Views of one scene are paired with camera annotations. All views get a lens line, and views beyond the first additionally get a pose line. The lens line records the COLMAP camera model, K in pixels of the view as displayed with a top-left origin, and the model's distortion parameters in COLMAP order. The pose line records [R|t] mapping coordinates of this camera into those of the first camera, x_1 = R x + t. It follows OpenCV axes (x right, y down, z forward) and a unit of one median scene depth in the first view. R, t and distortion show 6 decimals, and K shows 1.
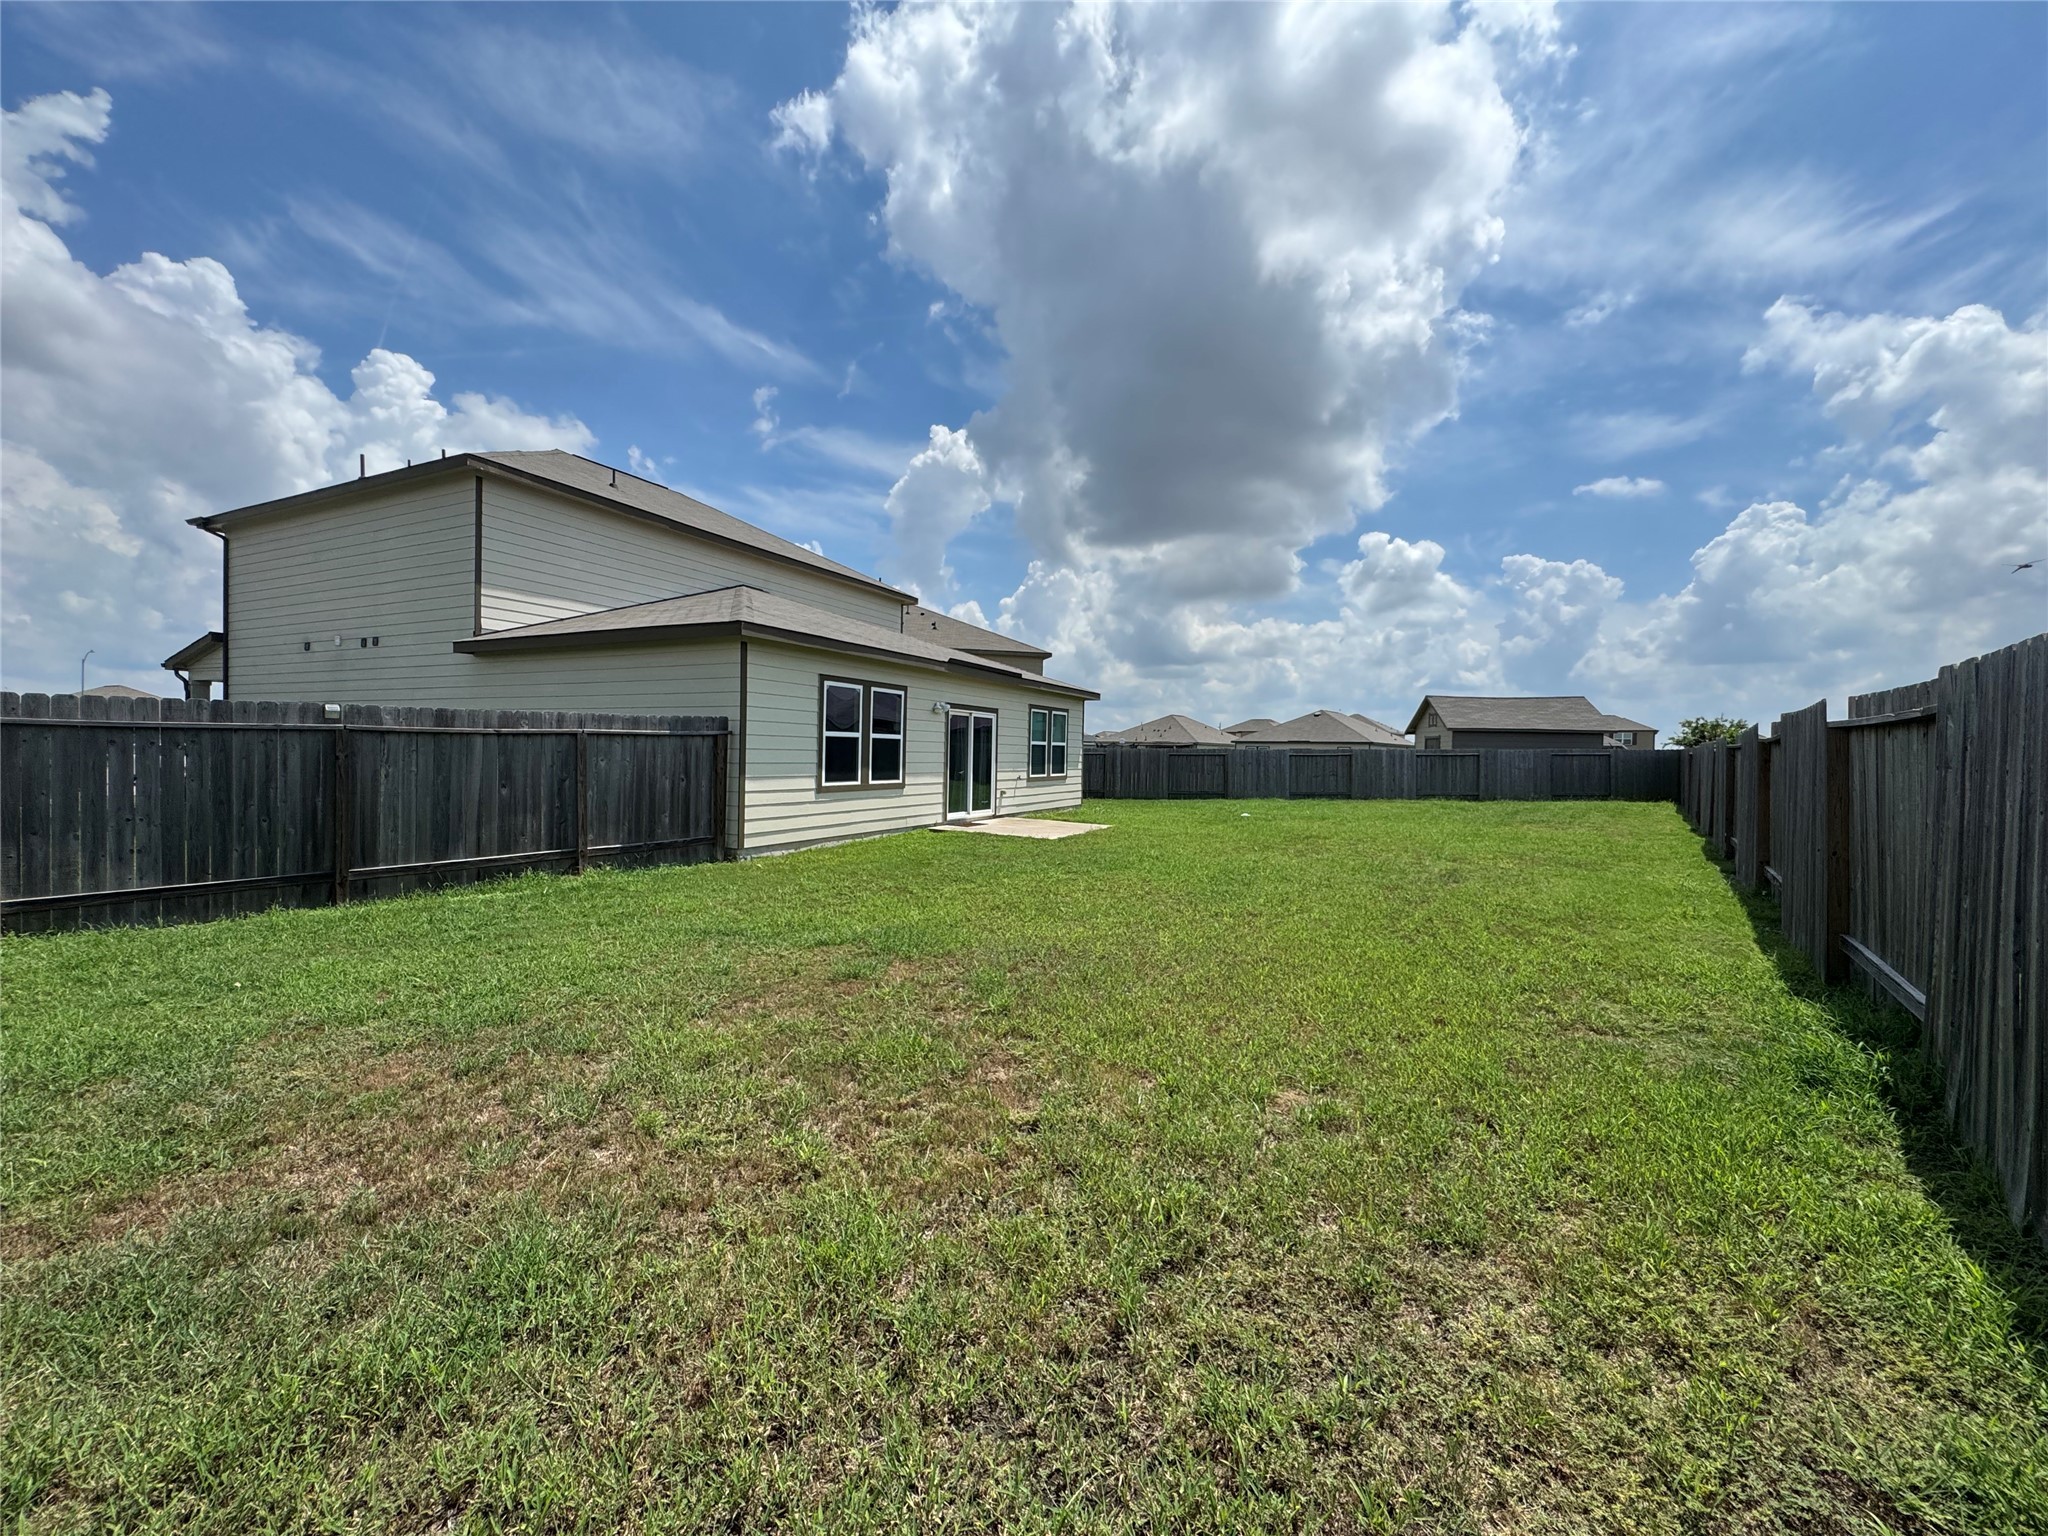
lens RADIAL K [[819.2, 0, 1021.8], [0, 819.2, 767.8], [0, 0, 1]] dist [-0.004171, 0.000224]
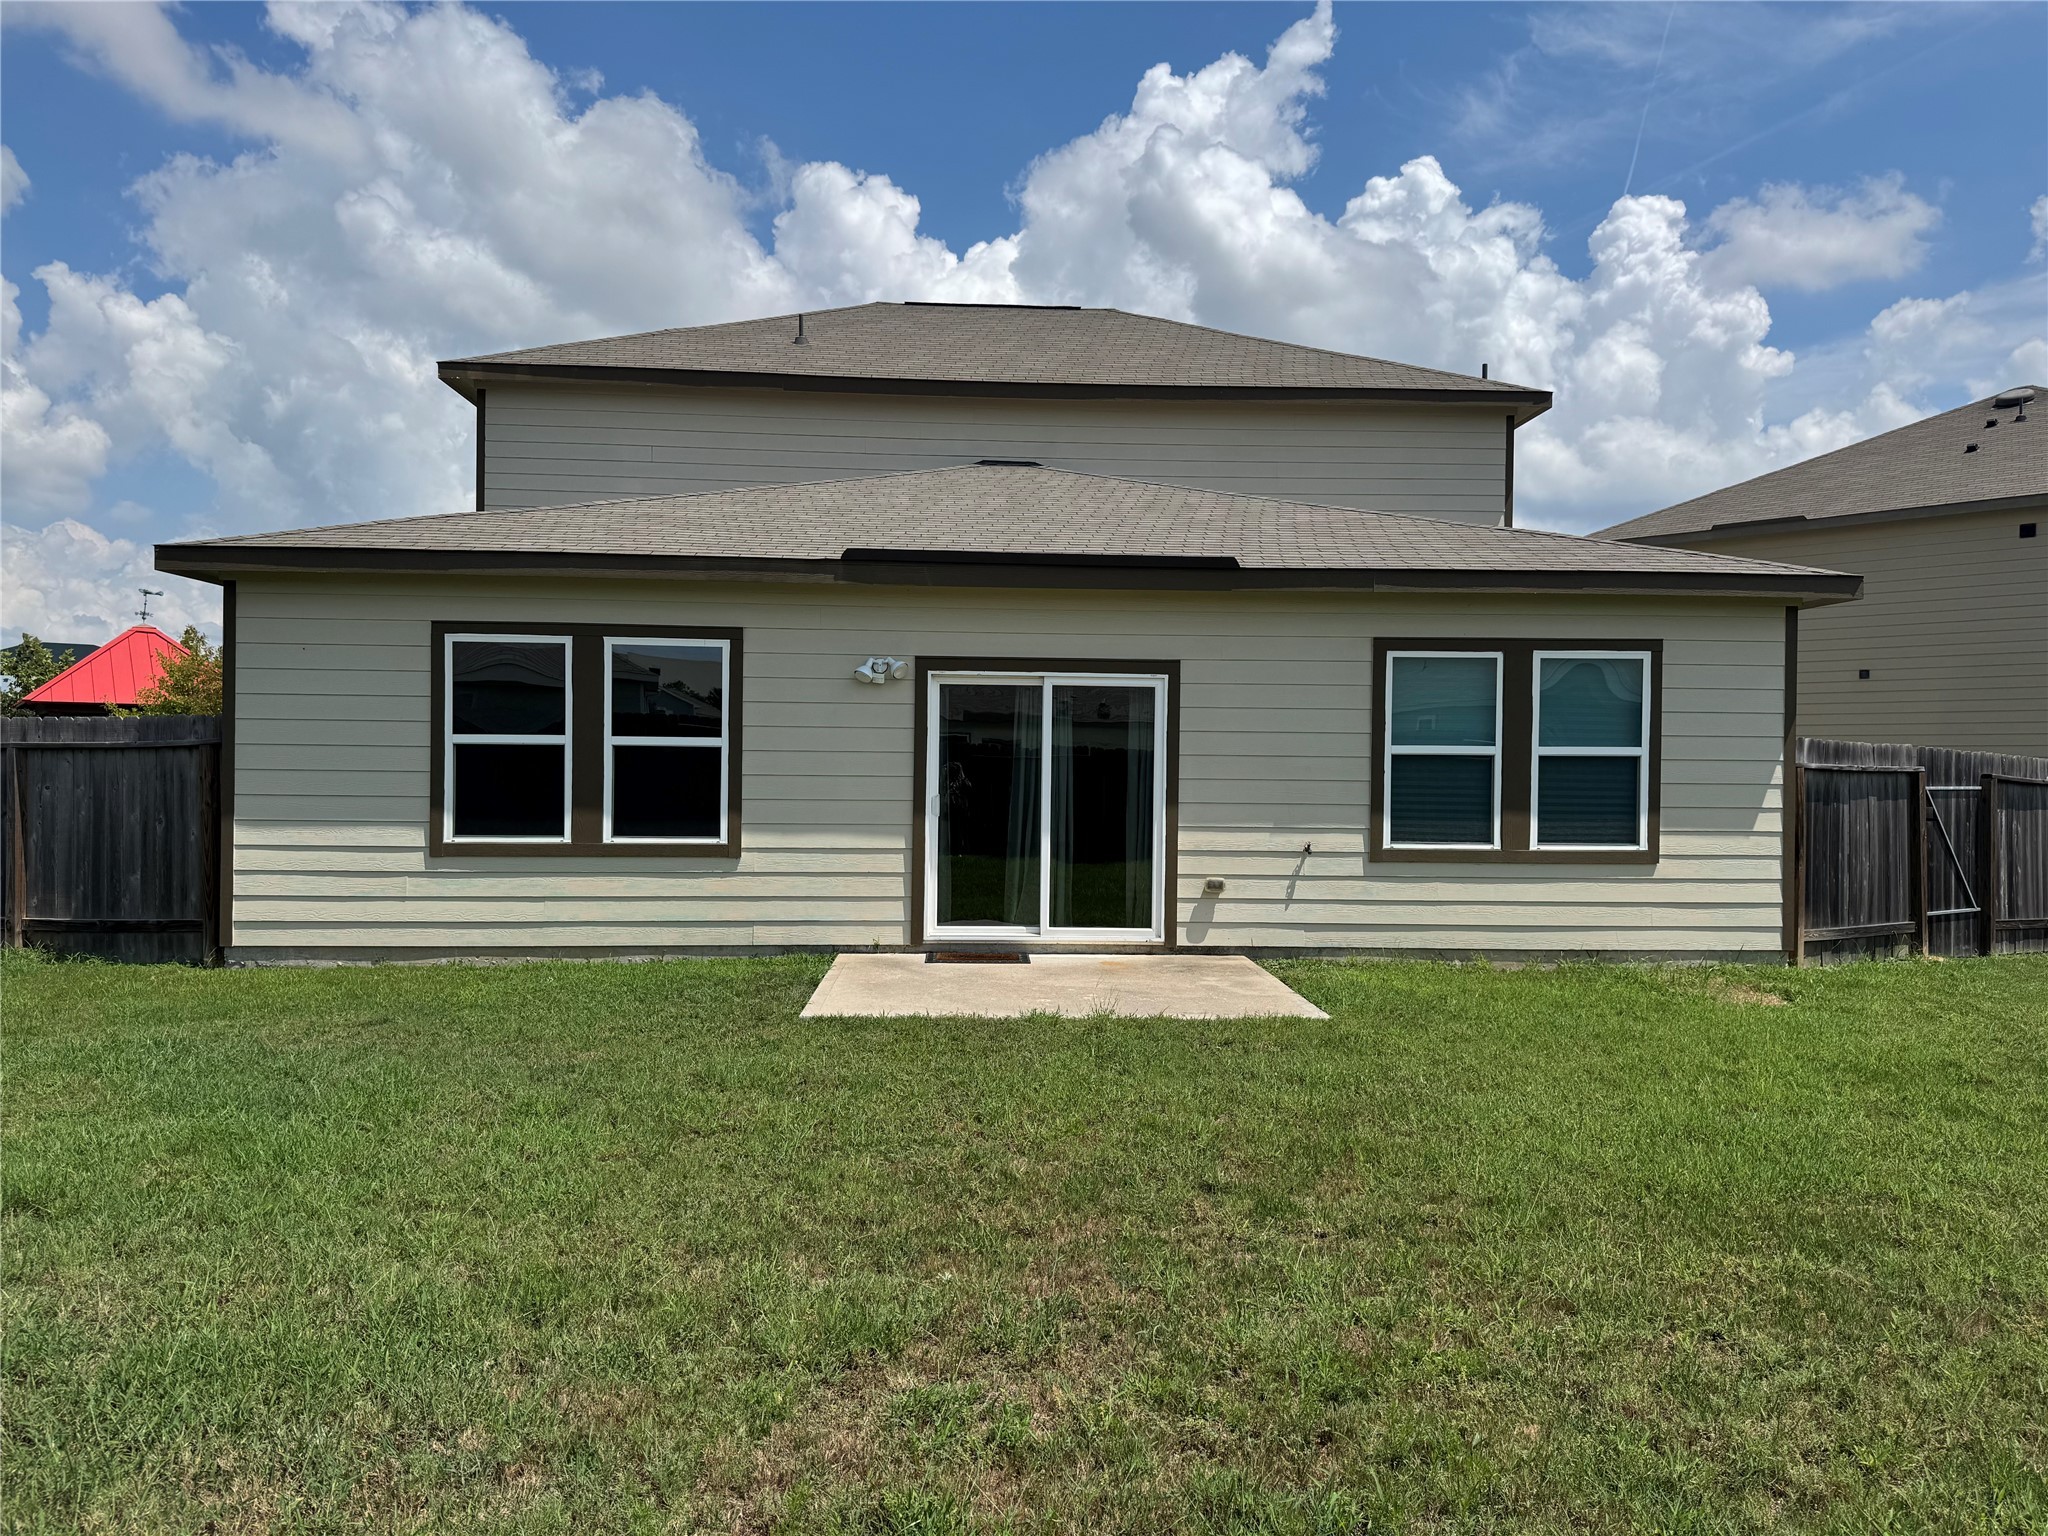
lens RADIAL K [[1438.7, 0, 1173.1], [0, 1438.7, 766.1], [0, 0, 1]] dist [-0.000760, -0.001629]
pose [[0.519121, -0.001512, -0.854699, 0.697362], [-0.018459, 0.999745, -0.012980, -0.020320], [0.854501, 0.022515, 0.518961, 0.863146]]
